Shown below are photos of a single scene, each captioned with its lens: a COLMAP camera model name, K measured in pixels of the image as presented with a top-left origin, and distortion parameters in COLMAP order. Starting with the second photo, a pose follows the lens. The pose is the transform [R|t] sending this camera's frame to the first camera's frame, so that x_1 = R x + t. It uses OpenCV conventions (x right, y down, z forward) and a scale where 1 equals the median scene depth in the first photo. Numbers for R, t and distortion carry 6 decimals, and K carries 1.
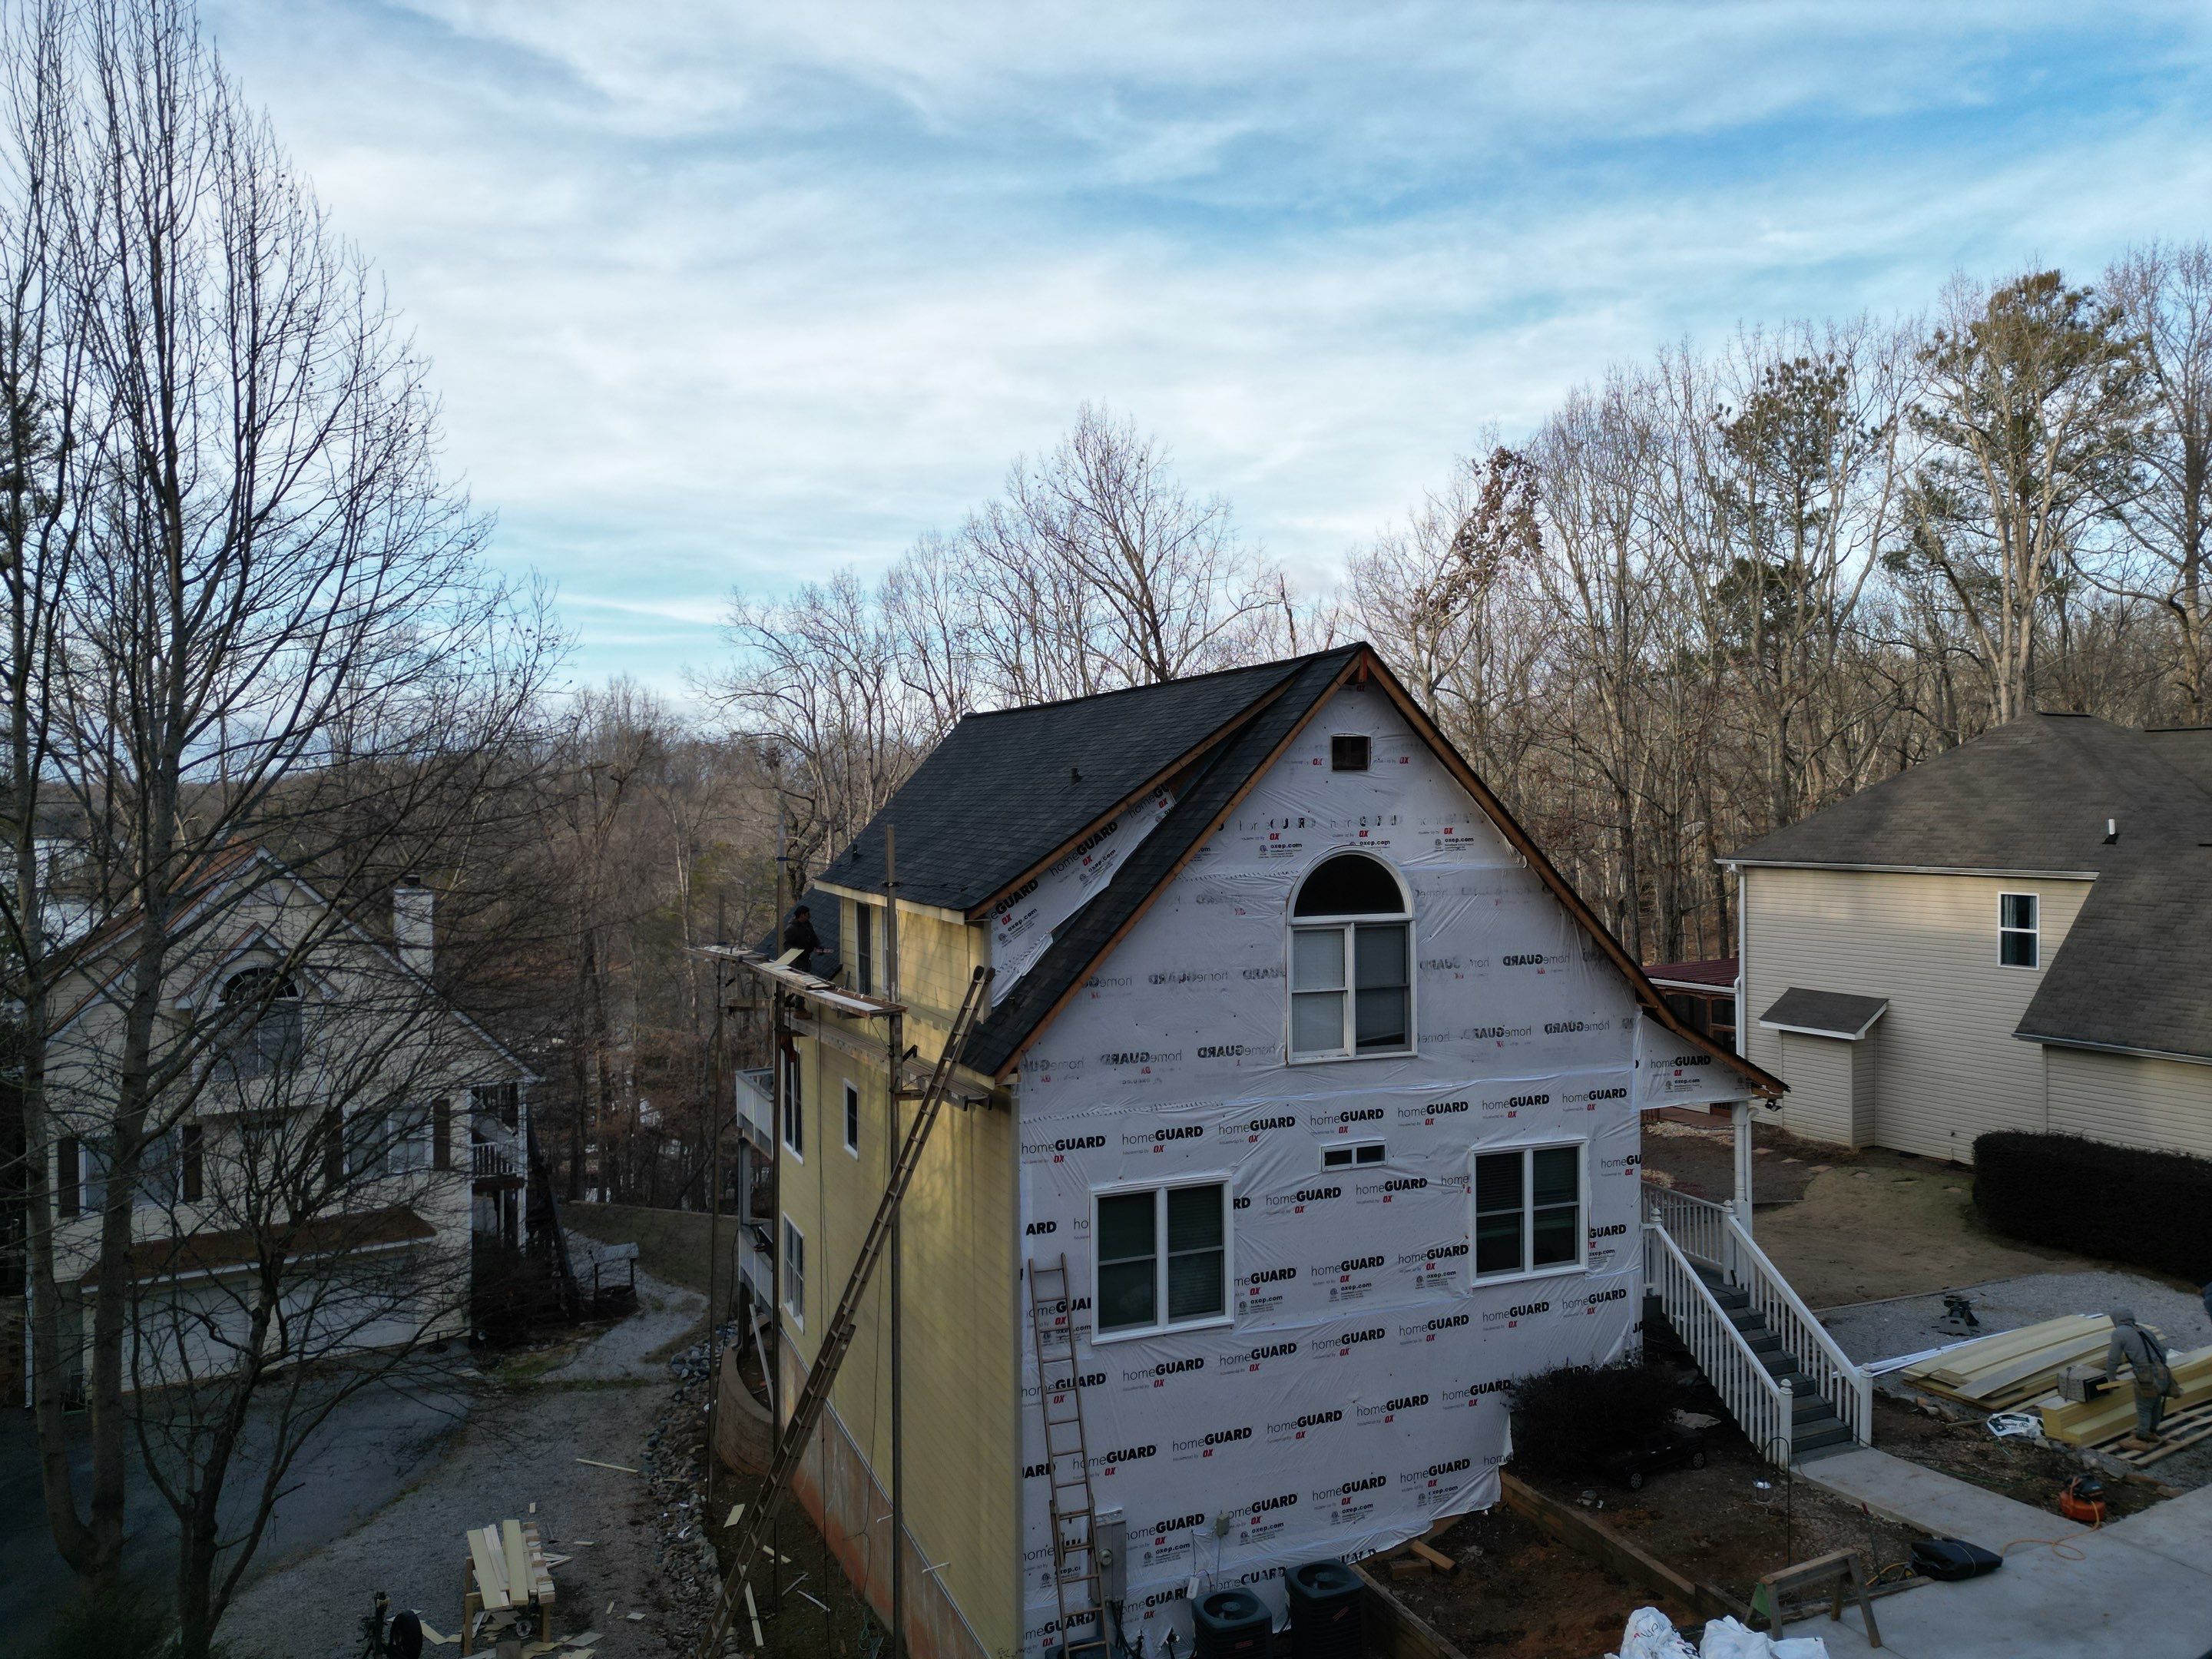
lens RADIAL K [[1531.1, 0, 1116.8], [0, 1531.1, 828.2], [0, 0, 1]] dist [0.076902, -0.097343]
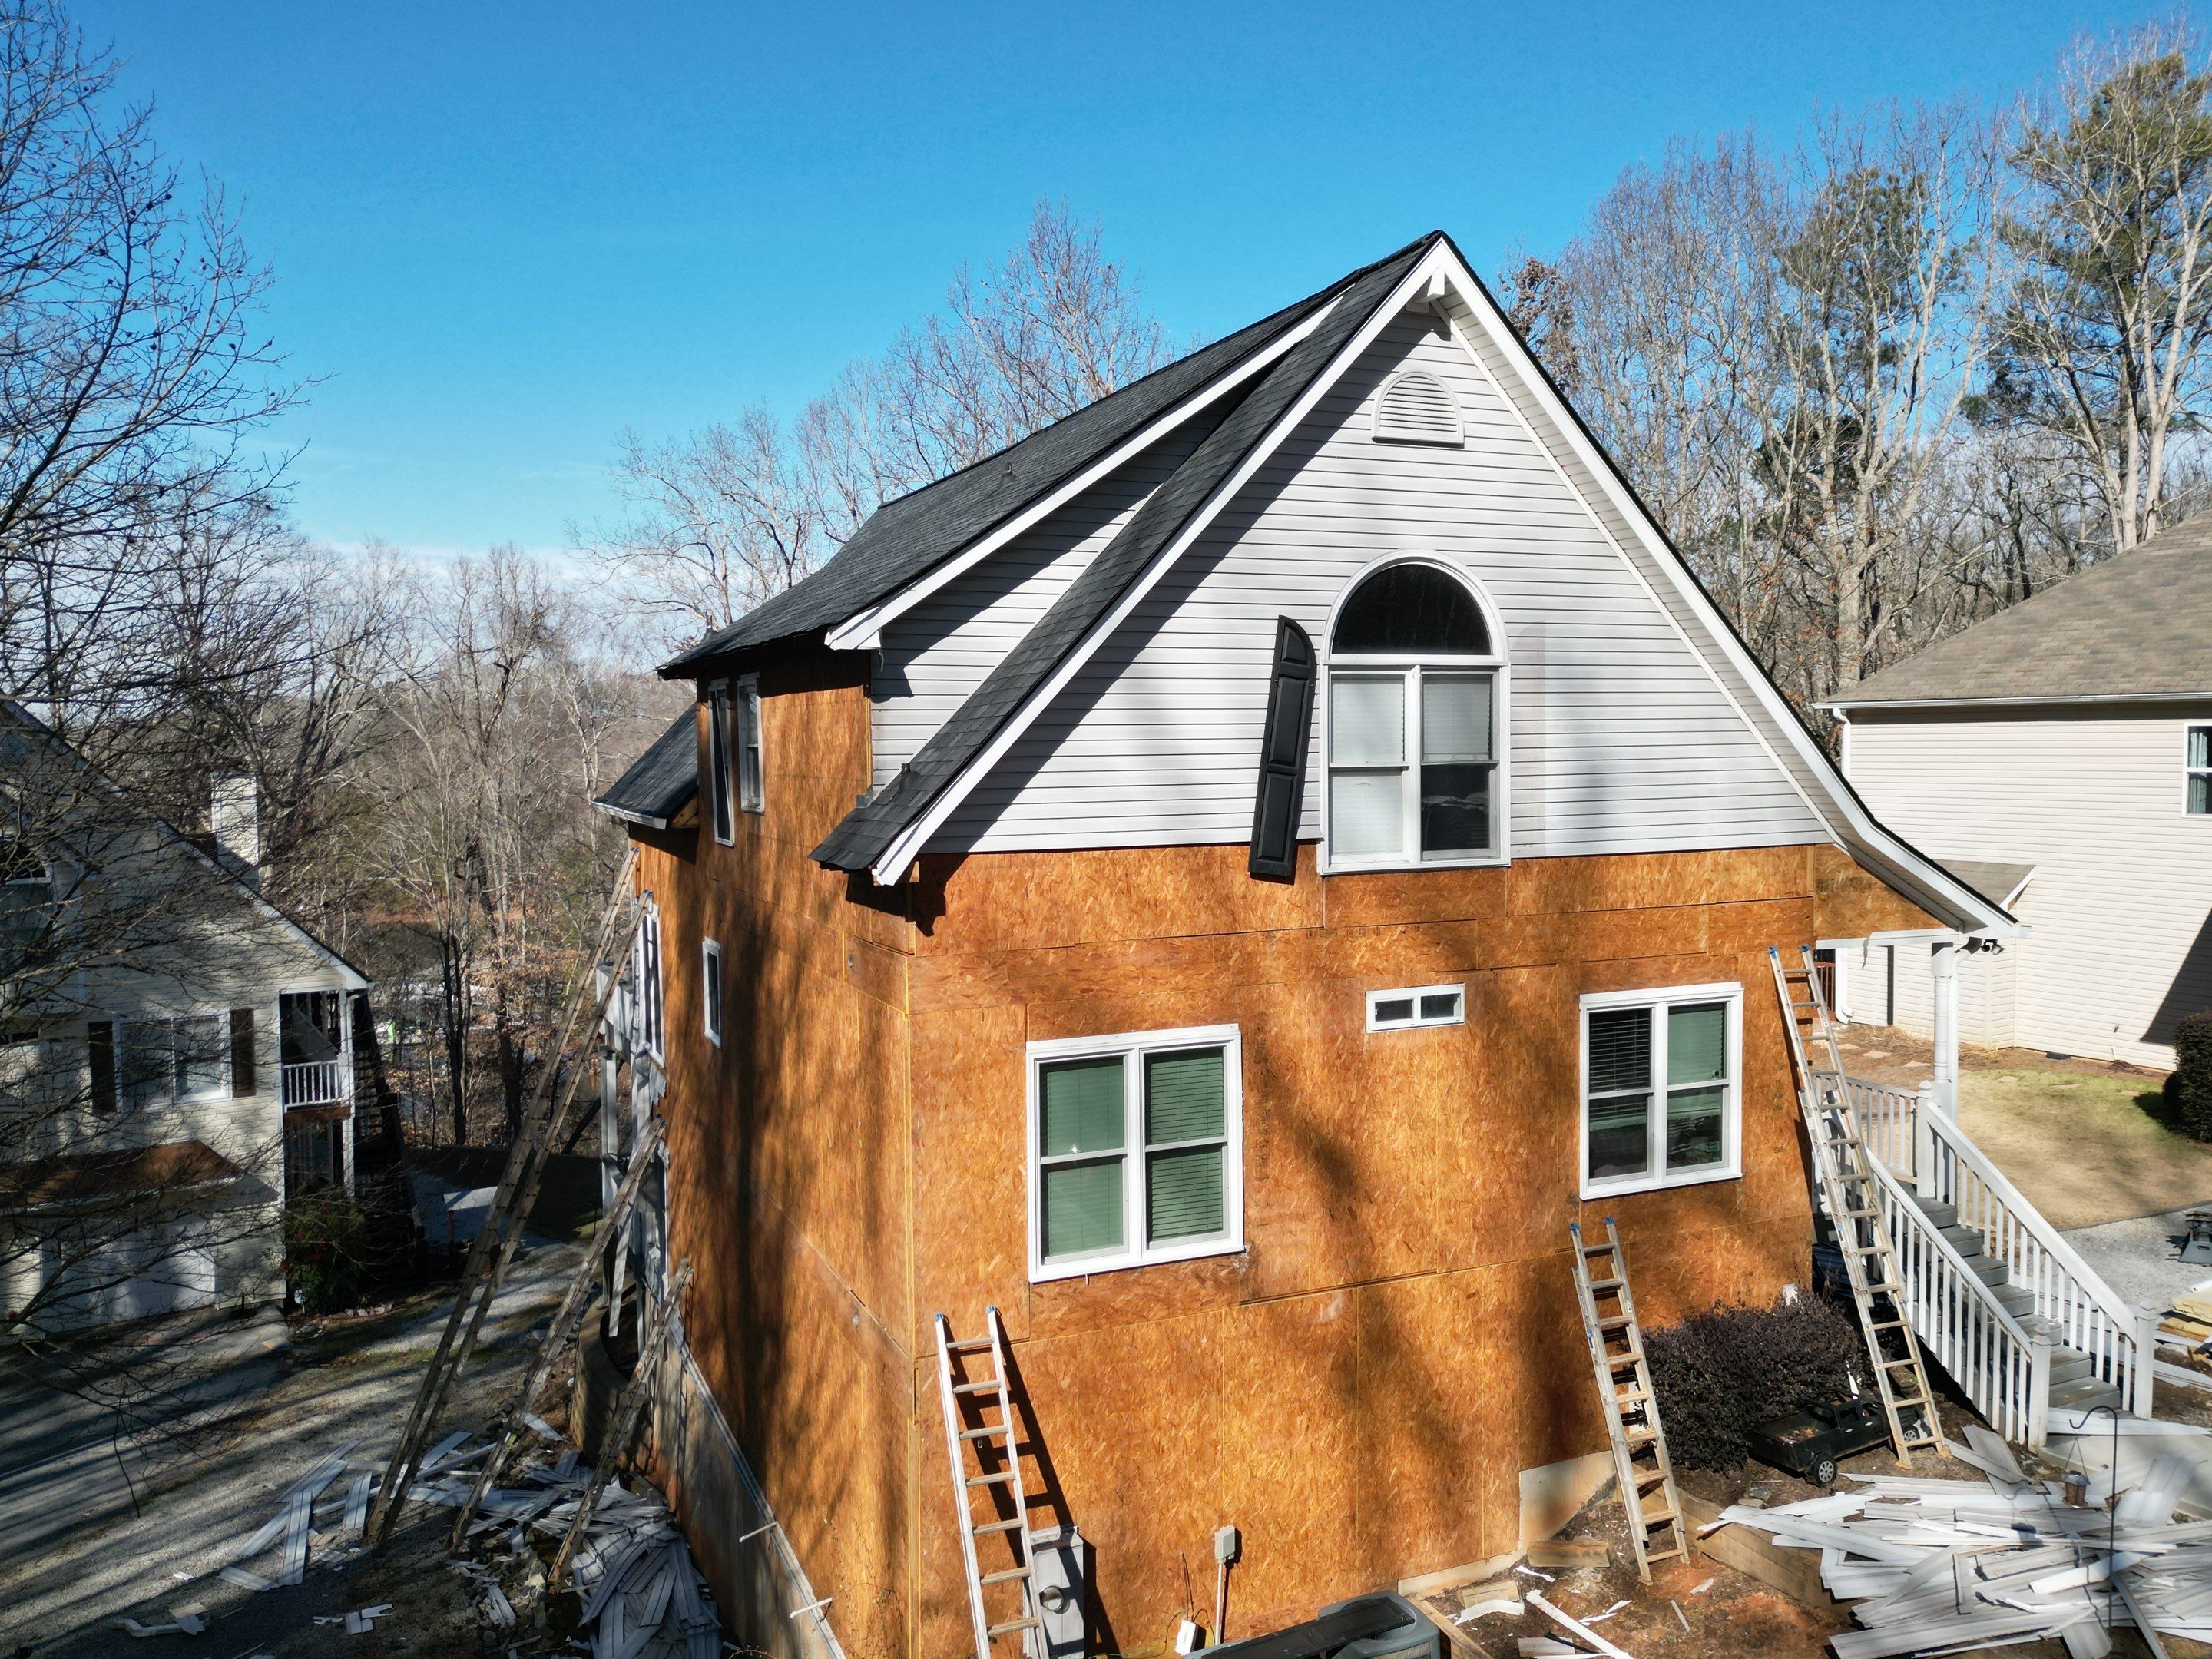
lens RADIAL K [[1602.6, 0, 1106.0], [0, 1602.6, 829.5], [0, 0, 1]] dist [0.104086, -0.063547]
pose [[0.999848, -0.001560, 0.017353, 0.005367], [0.000926, 0.999333, 0.036507, 0.105220], [-0.017398, -0.036486, 0.999183, 0.283413]]
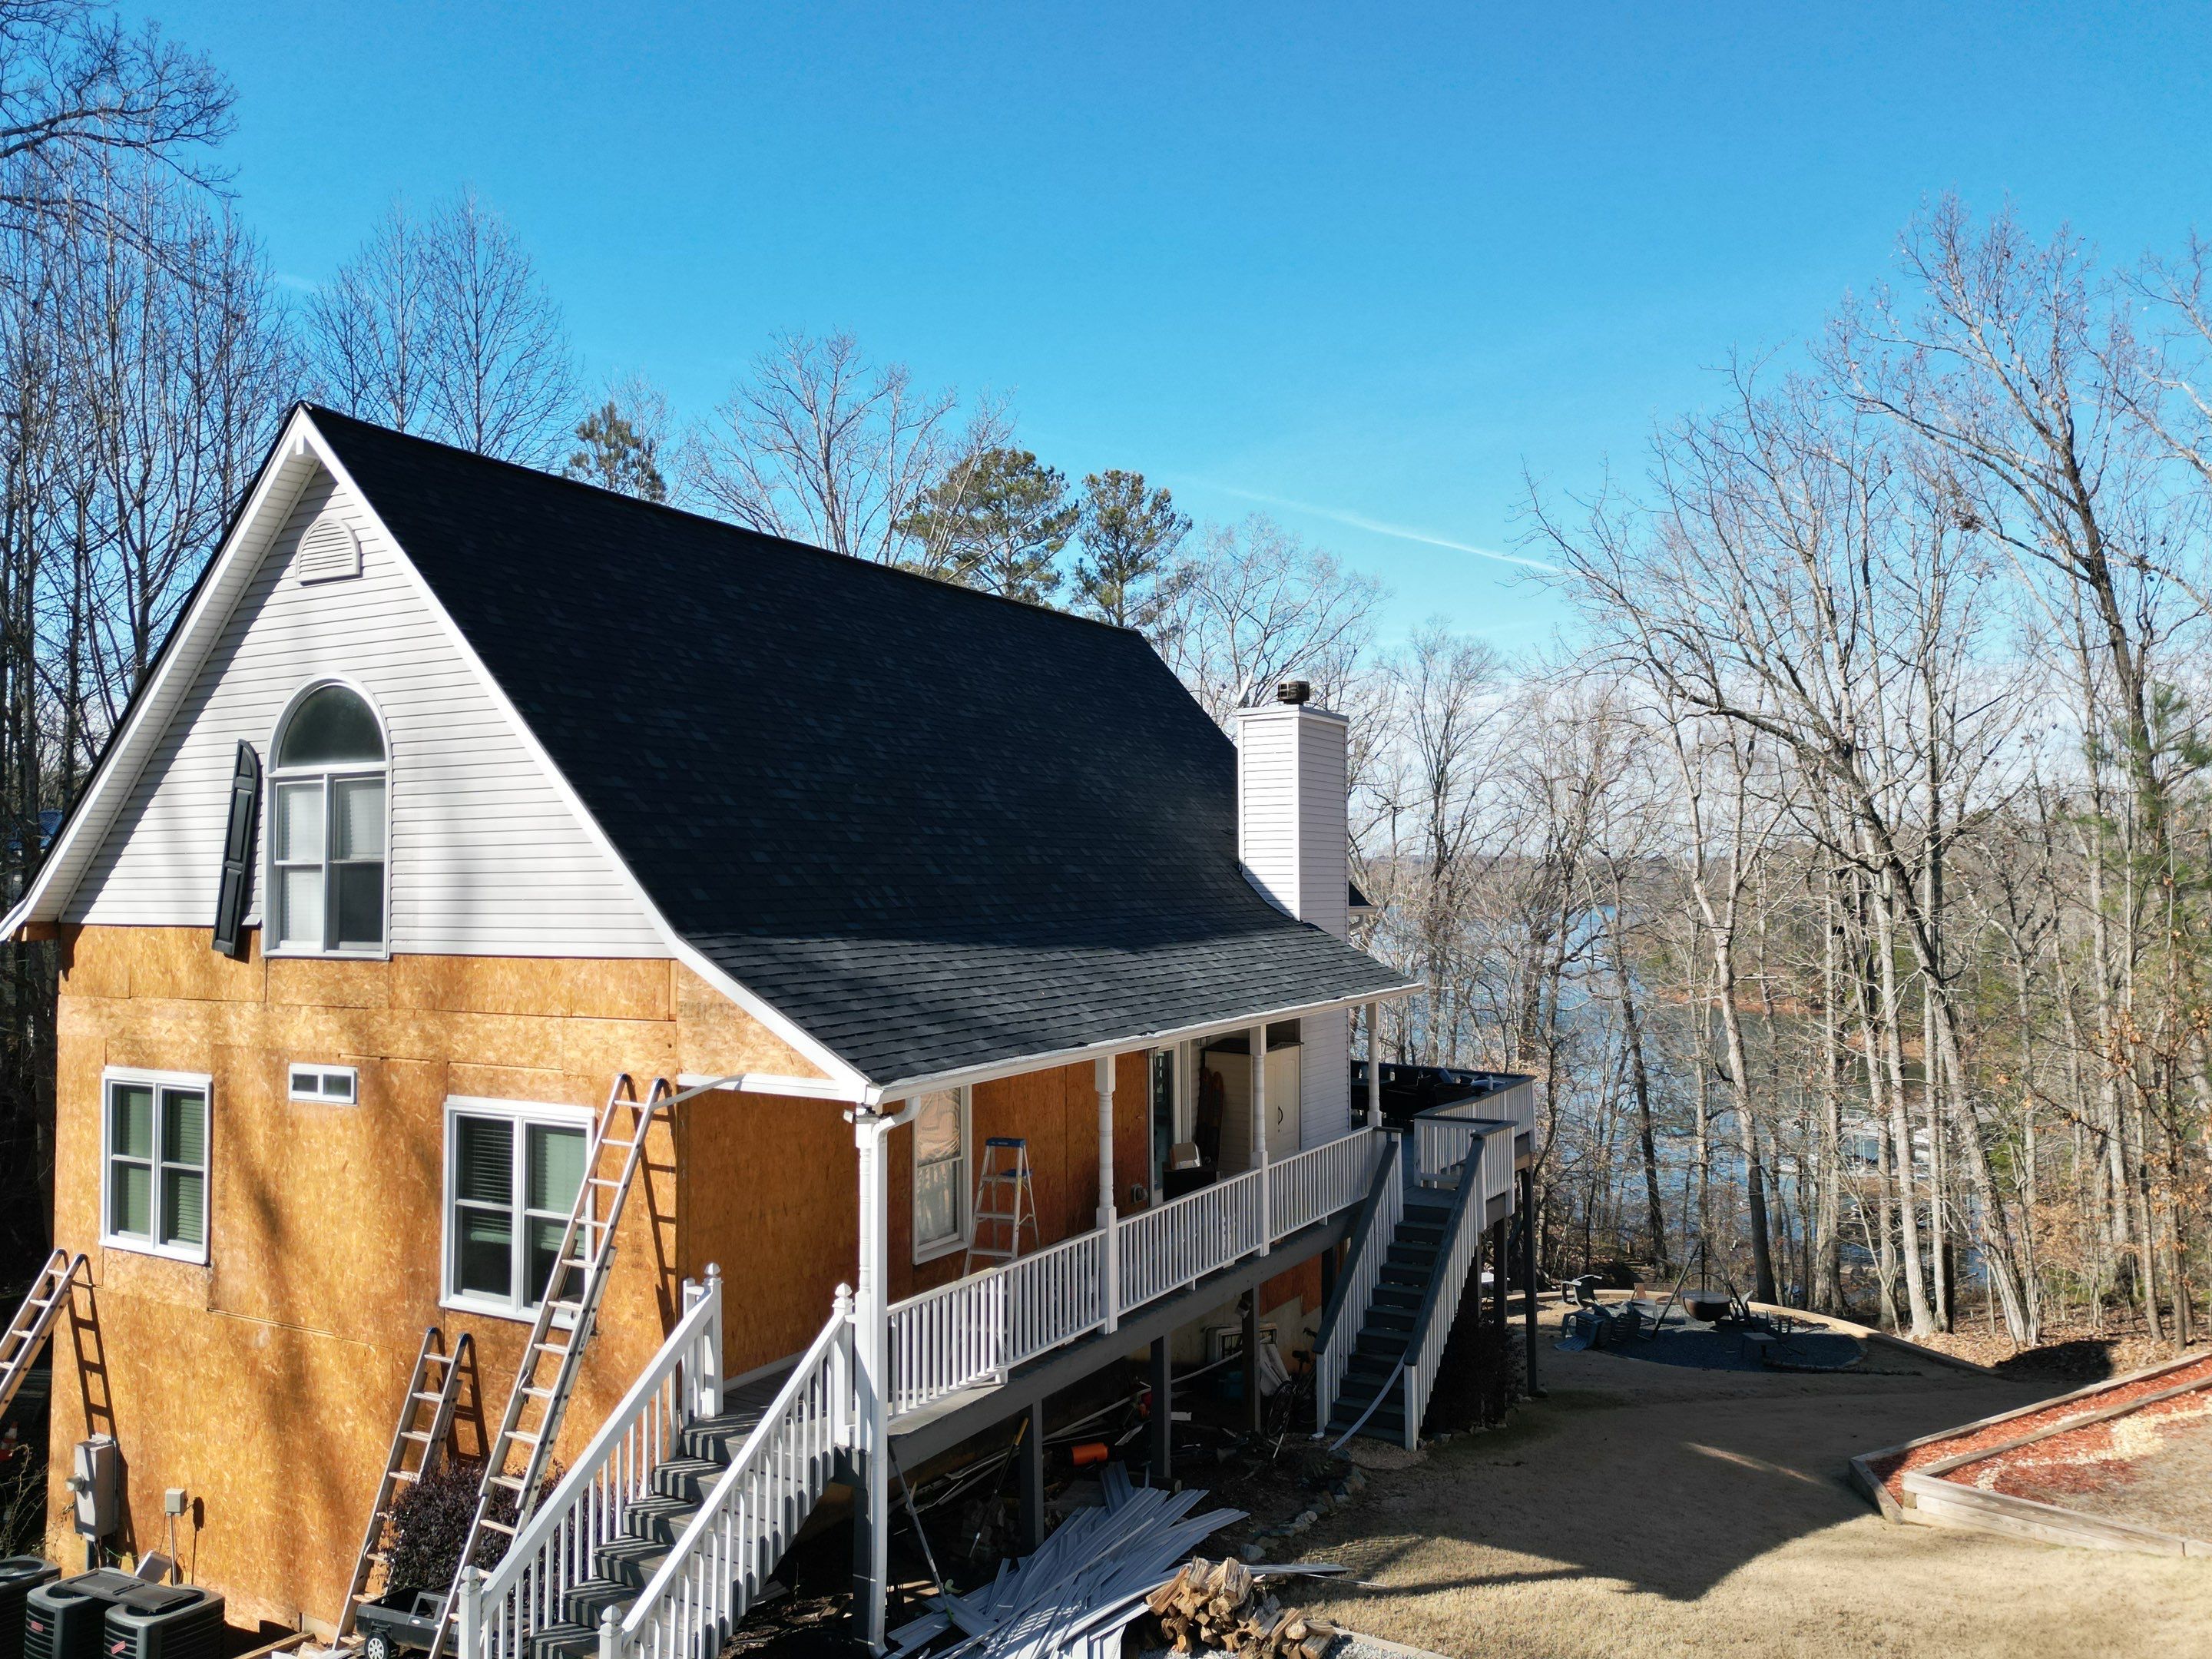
lens RADIAL K [[1602.6, 0, 1106.0], [0, 1602.6, 829.5], [0, 0, 1]] dist [0.104086, -0.063547]
pose [[0.584201, -0.019064, -0.811385, 1.005179], [-0.012934, 0.999378, -0.032794, 0.107674], [0.811506, 0.029652, 0.583592, 0.819687]]
